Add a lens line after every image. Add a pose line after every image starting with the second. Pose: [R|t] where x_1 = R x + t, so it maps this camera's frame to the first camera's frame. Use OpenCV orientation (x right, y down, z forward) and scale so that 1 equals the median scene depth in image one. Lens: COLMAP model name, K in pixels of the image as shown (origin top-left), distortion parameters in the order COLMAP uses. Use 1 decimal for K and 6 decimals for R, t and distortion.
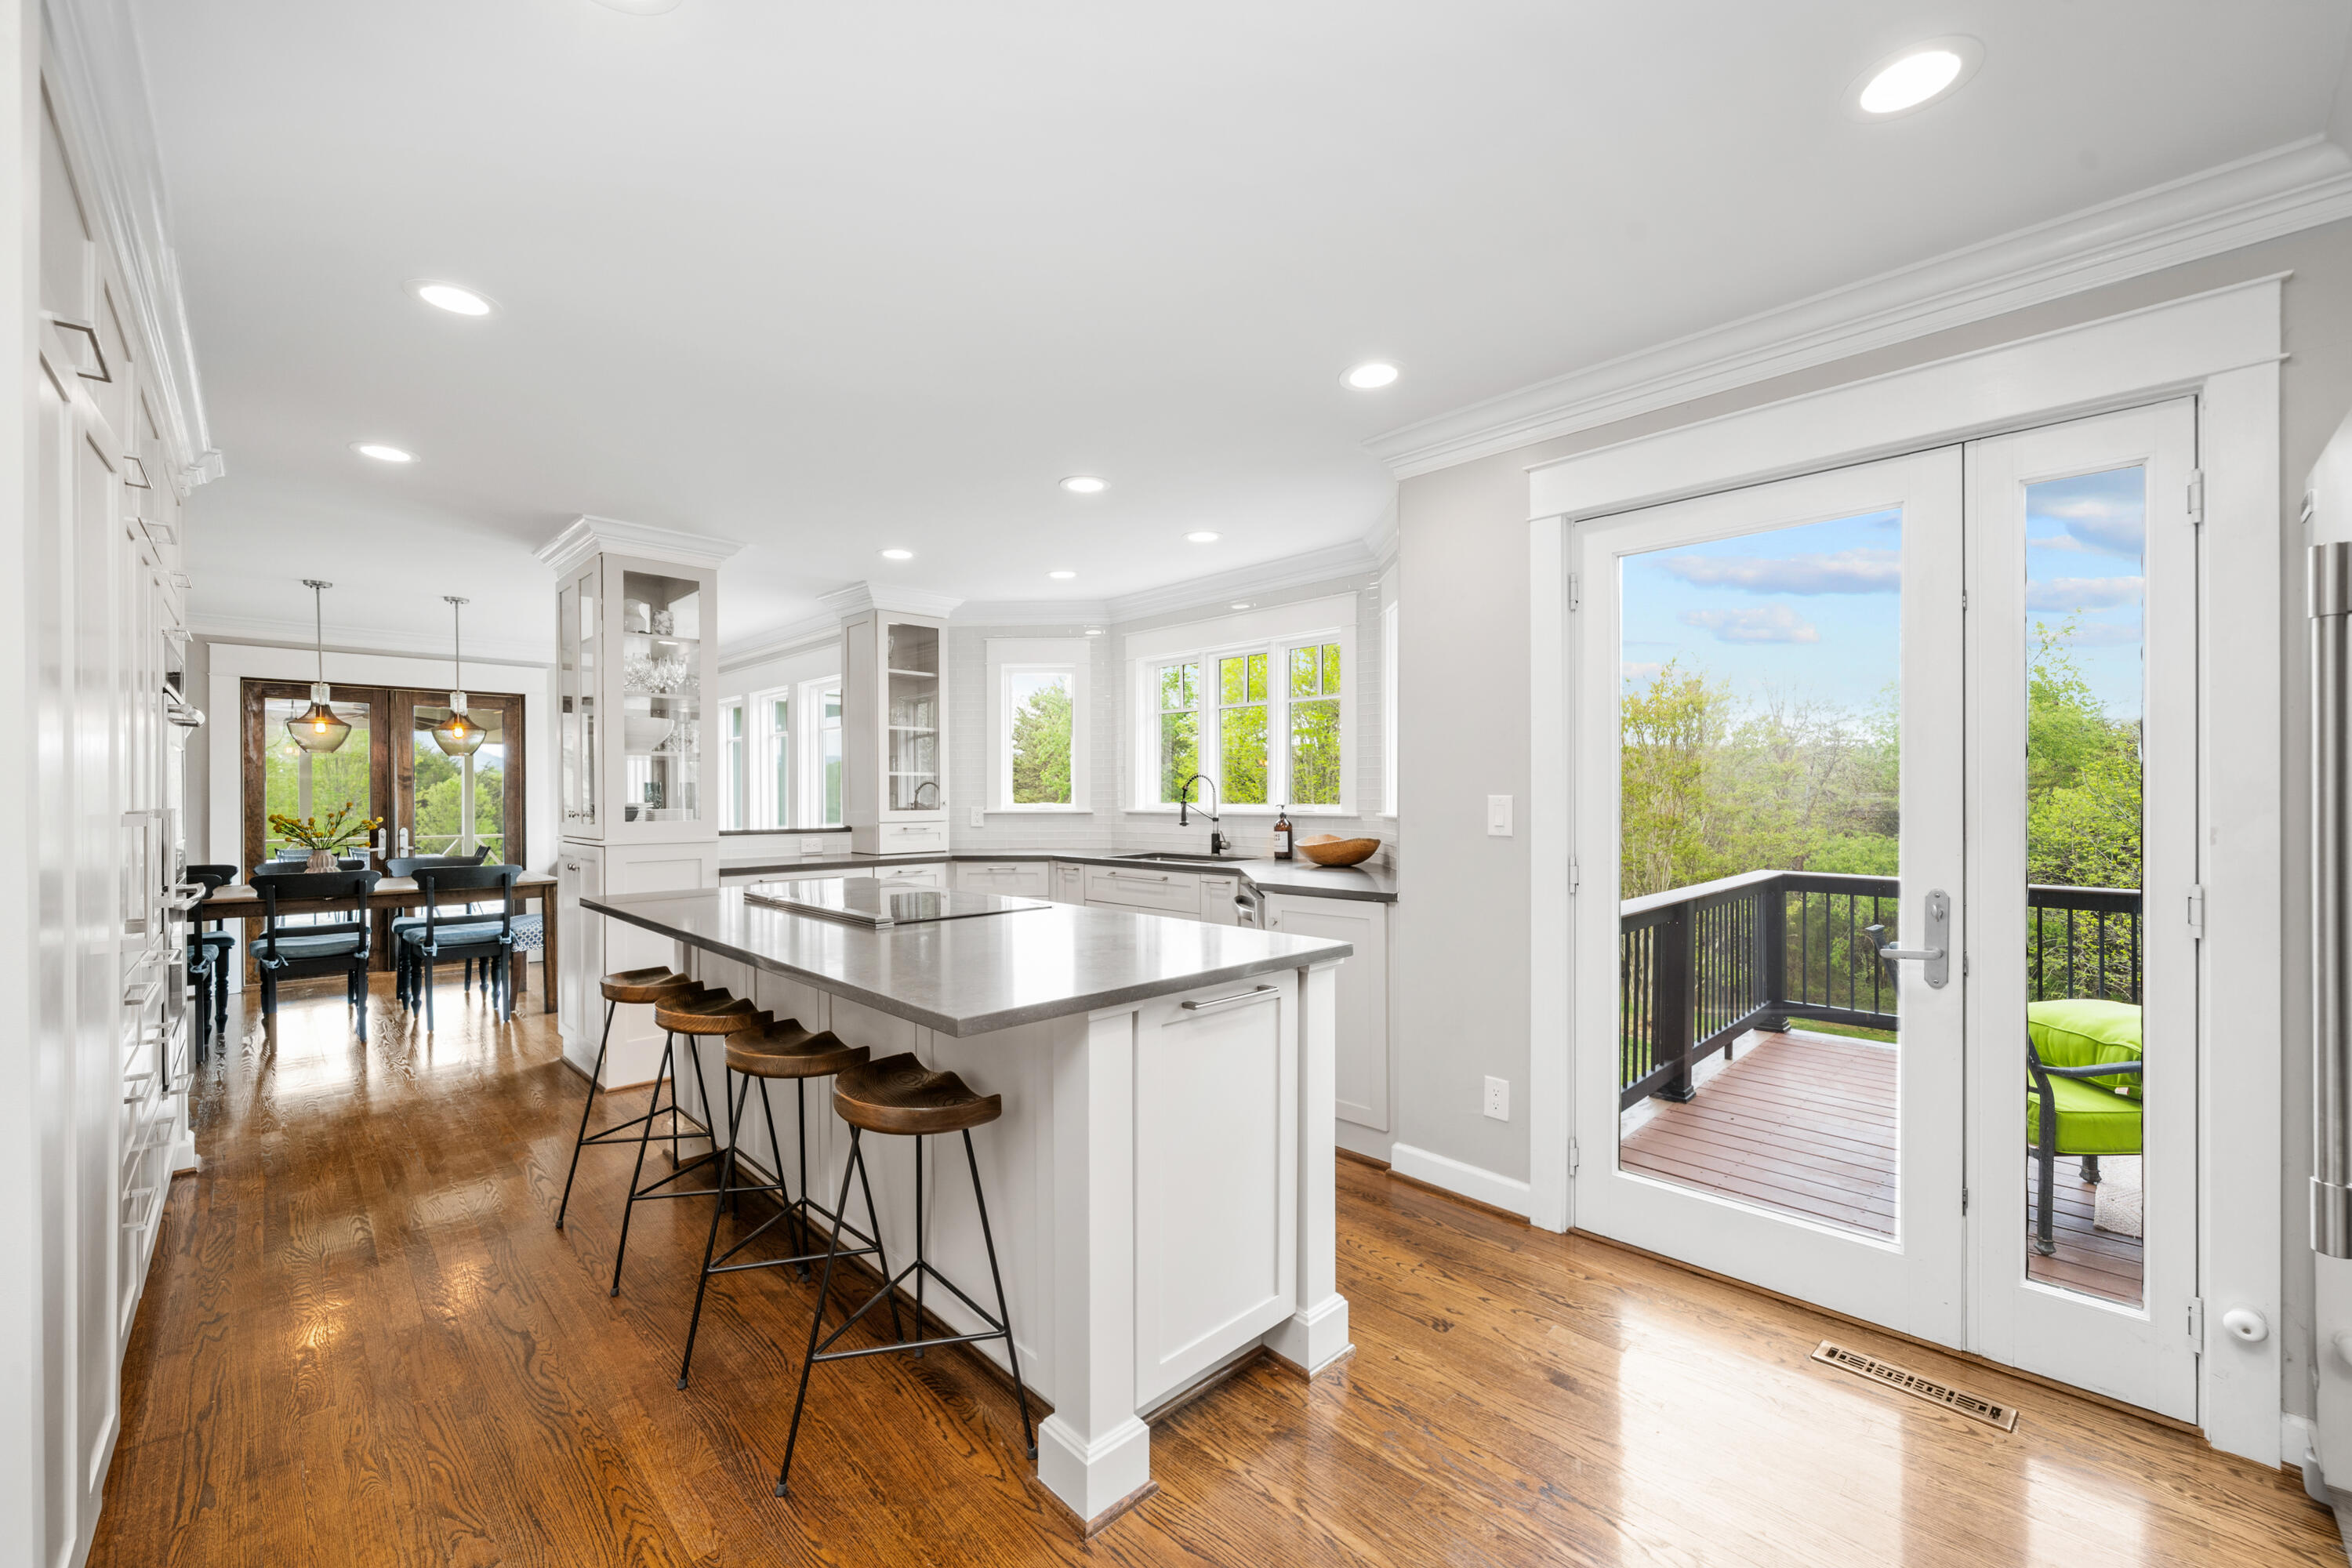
lens RADIAL K [[934.4, 0, 1176.0], [0, 934.4, 784.0], [0, 0, 1]] dist [-0.000760, -0.000083]
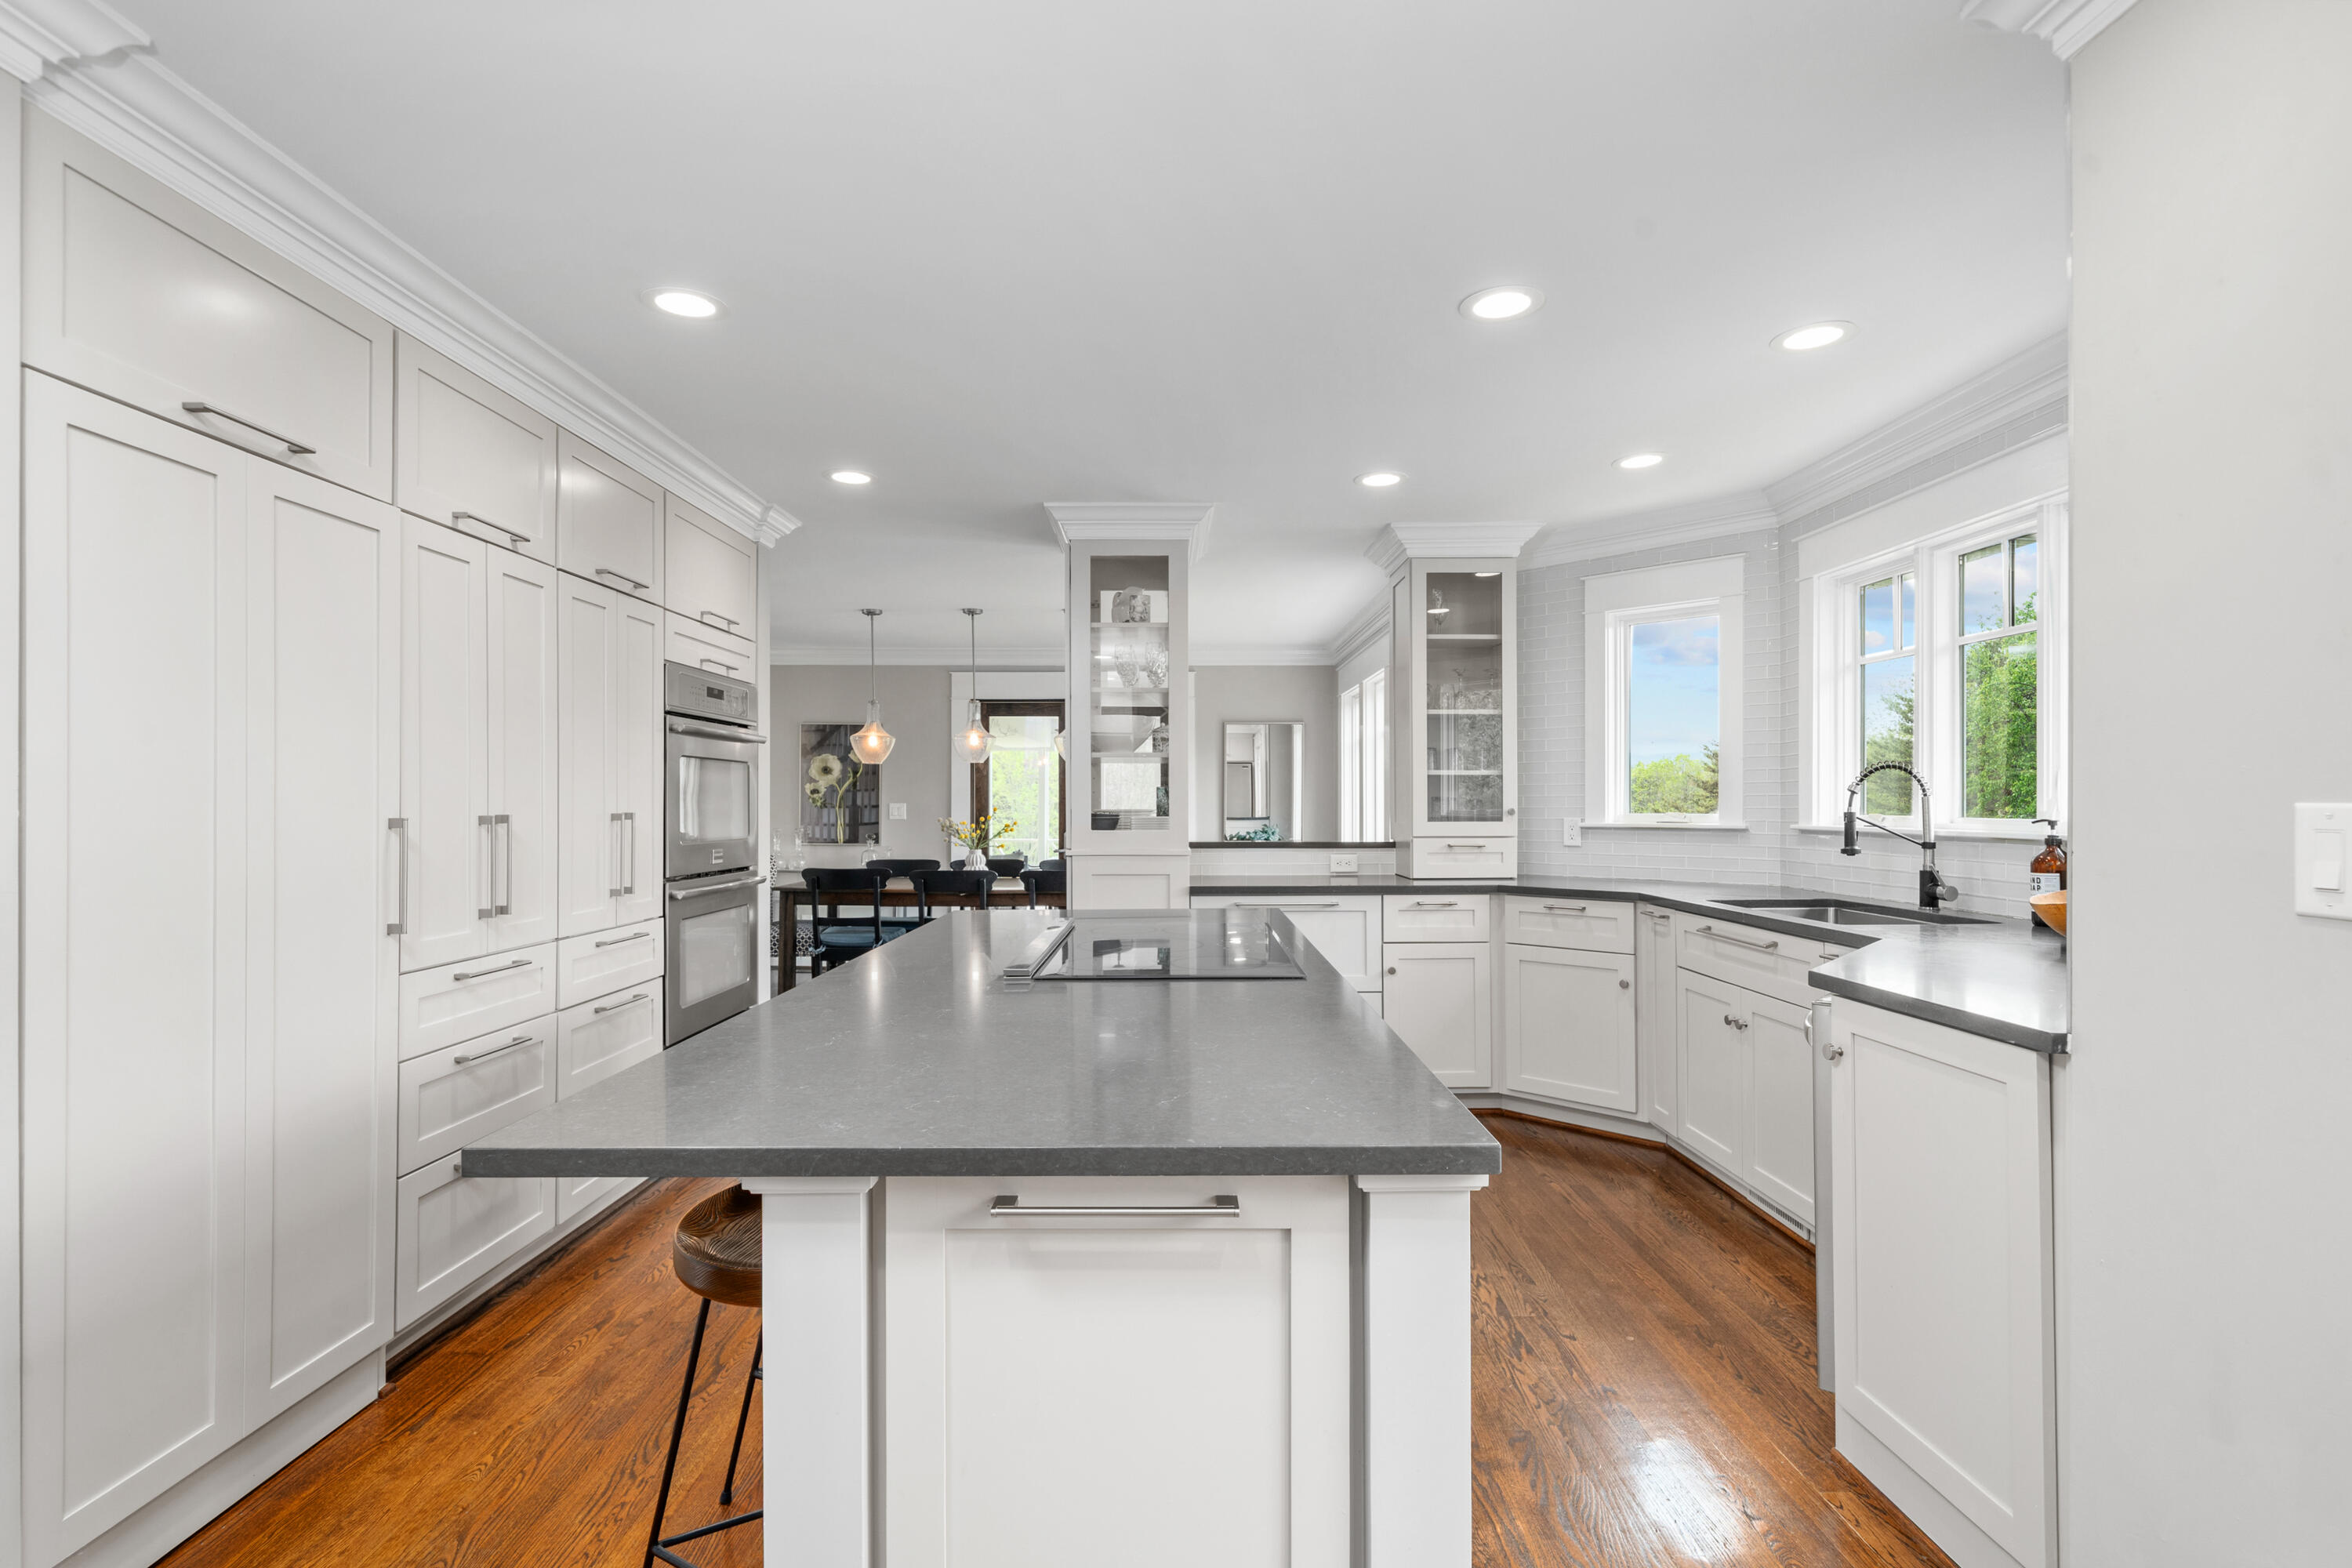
lens RADIAL K [[1111.5, 0, 1176.0], [0, 1111.5, 784.0], [0, 0, 1]] dist [0.000493, -0.000137]
pose [[0.714884, -0.010223, -0.699169, 0.176485], [0.007865, 0.999947, -0.006580, 0.002535], [0.699199, -0.000795, 0.714926, 0.213174]]
